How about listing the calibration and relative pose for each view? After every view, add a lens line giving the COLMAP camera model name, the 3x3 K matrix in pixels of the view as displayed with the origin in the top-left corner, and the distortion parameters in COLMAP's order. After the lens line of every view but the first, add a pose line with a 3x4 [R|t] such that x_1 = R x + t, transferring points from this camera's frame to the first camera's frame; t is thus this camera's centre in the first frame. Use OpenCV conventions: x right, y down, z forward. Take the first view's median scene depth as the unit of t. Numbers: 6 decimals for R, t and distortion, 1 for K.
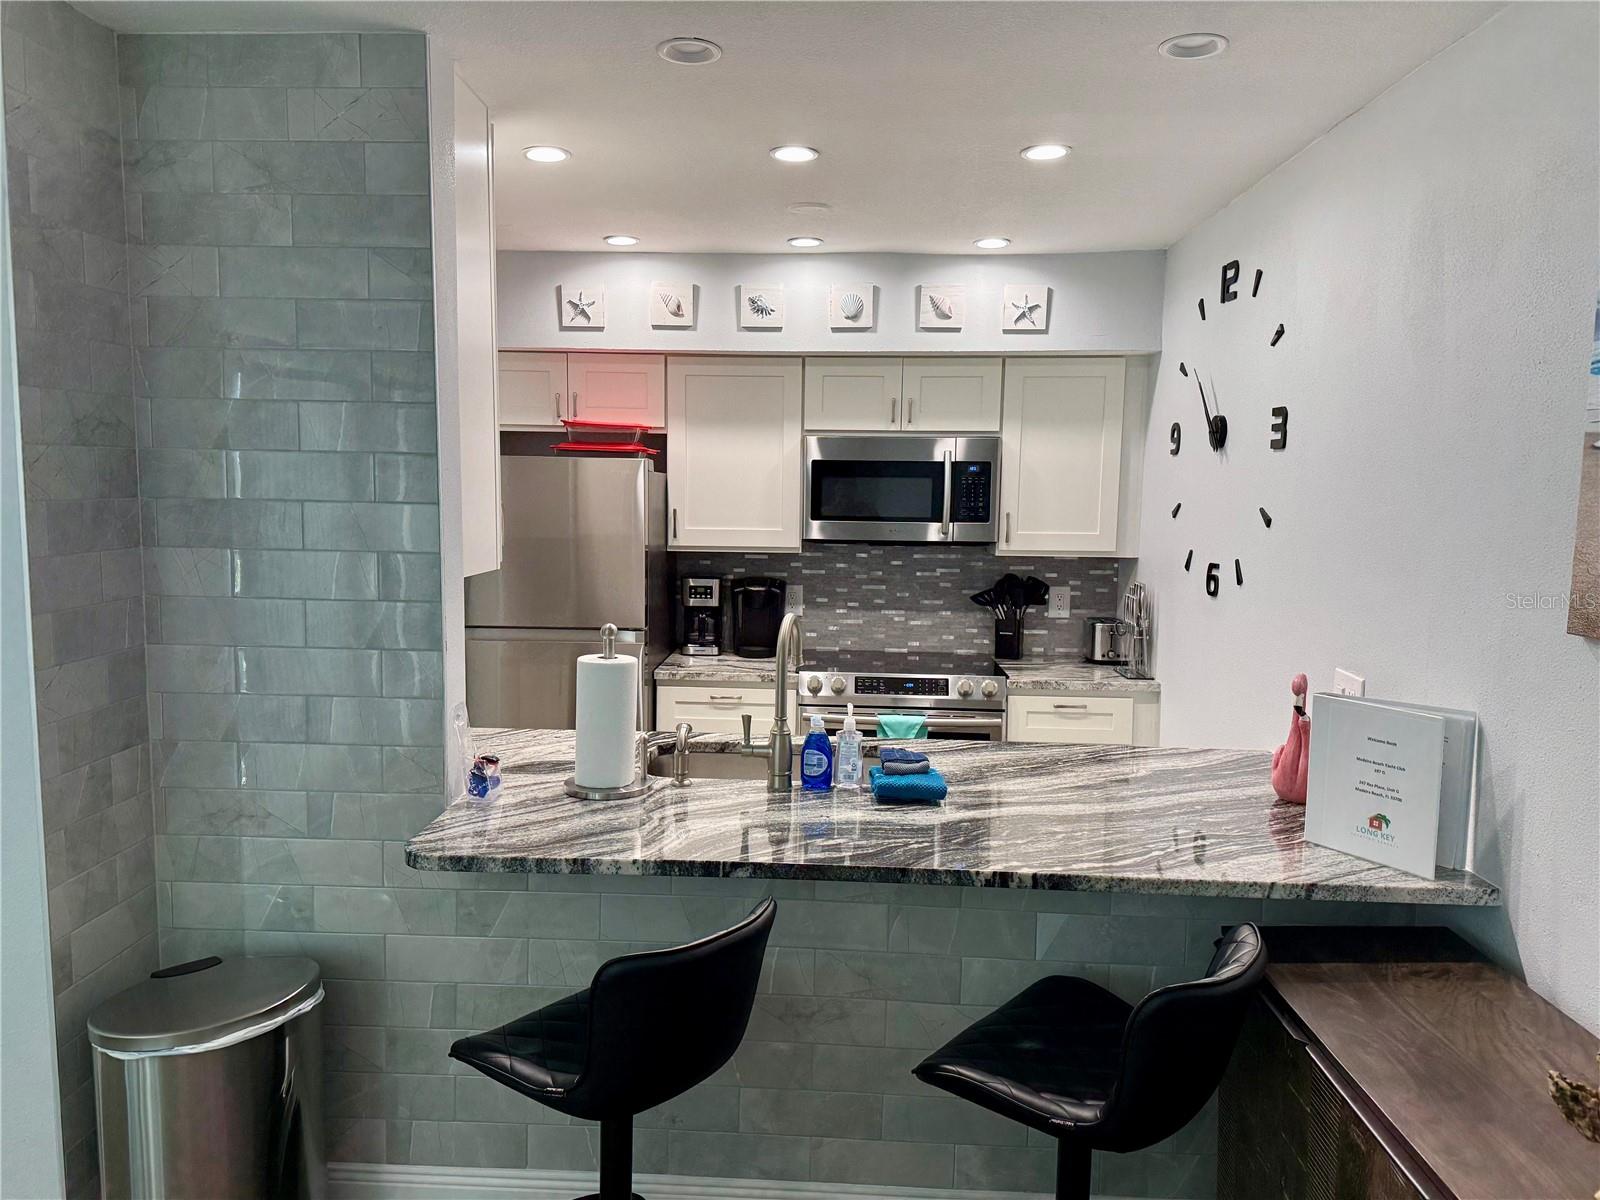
lens RADIAL K [[1123.9, 0, 800.7], [0, 1123.9, 601.1], [0, 0, 1]] dist [0.096769, -0.116600]
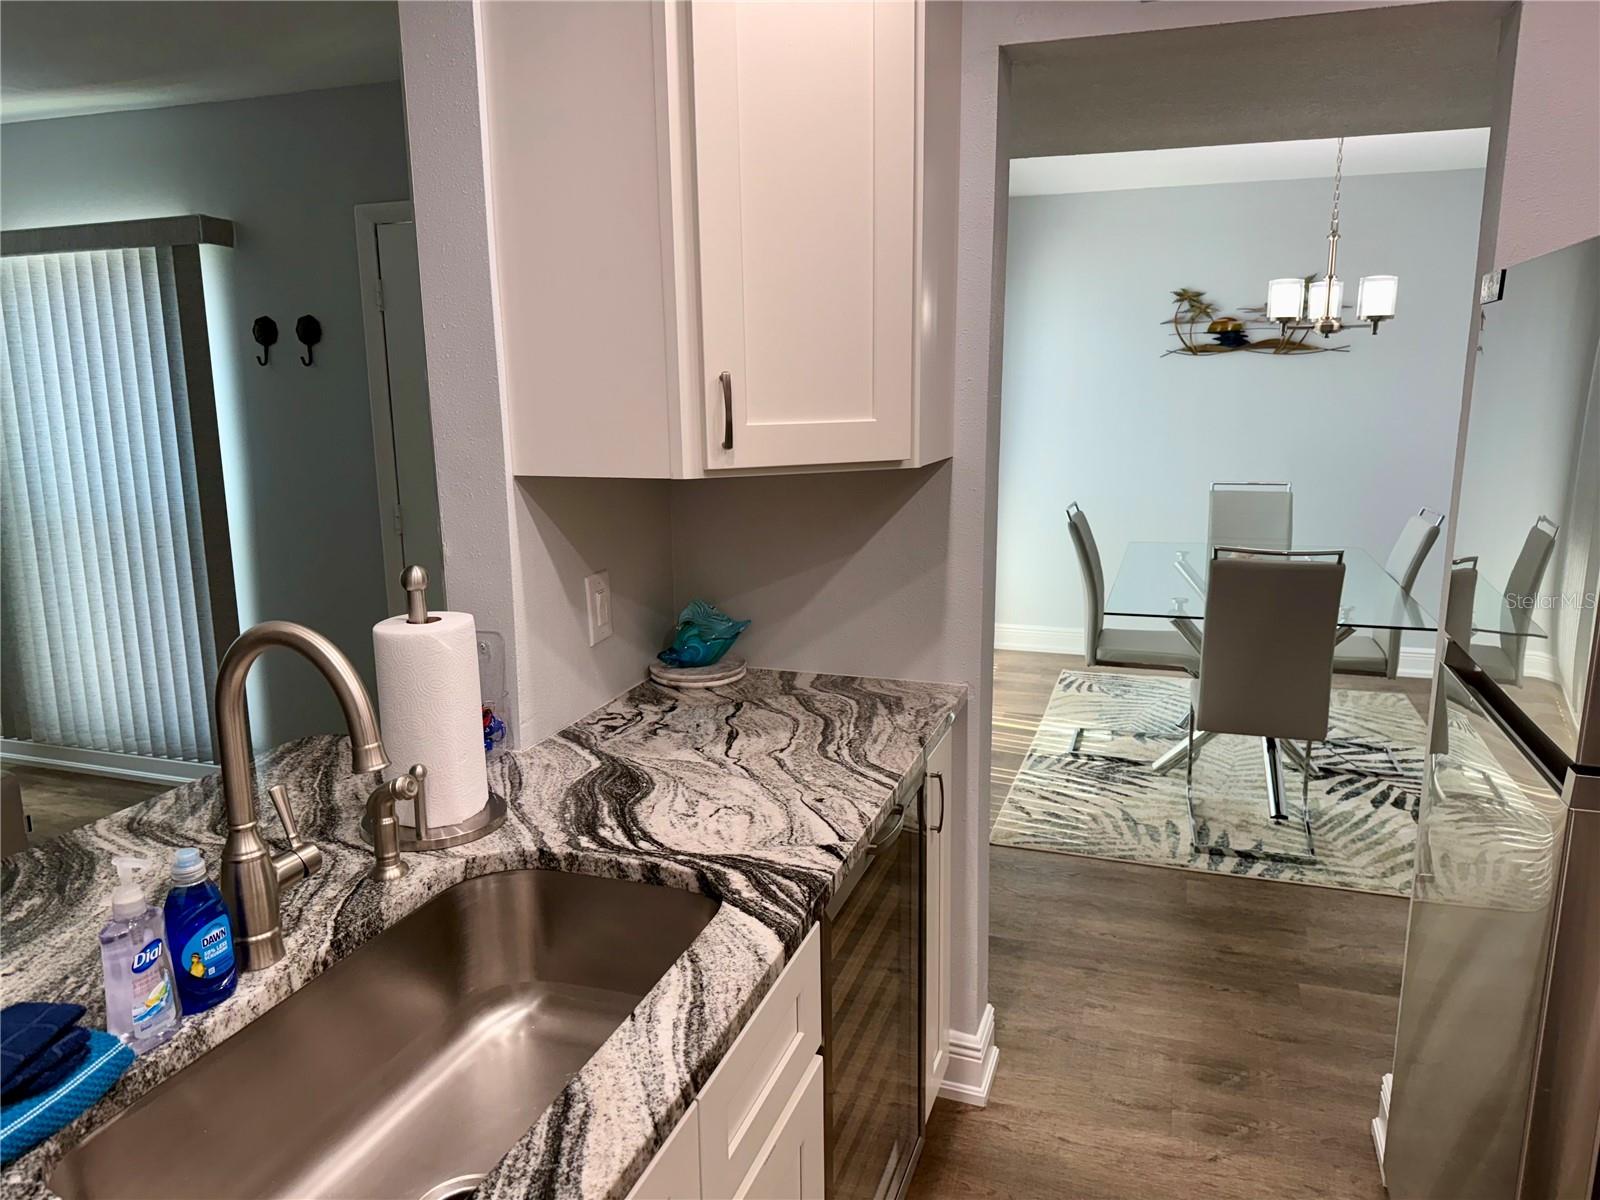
lens RADIAL K [[1123.9, 0, 805.3], [0, 1123.9, 599.2], [0, 0, 1]] dist [0.096769, -0.116600]
pose [[-0.284043, 0.171486, -0.943352, 0.211711], [-0.092779, 0.974343, 0.205055, -0.064672], [0.954312, 0.145768, -0.260845, 0.799636]]
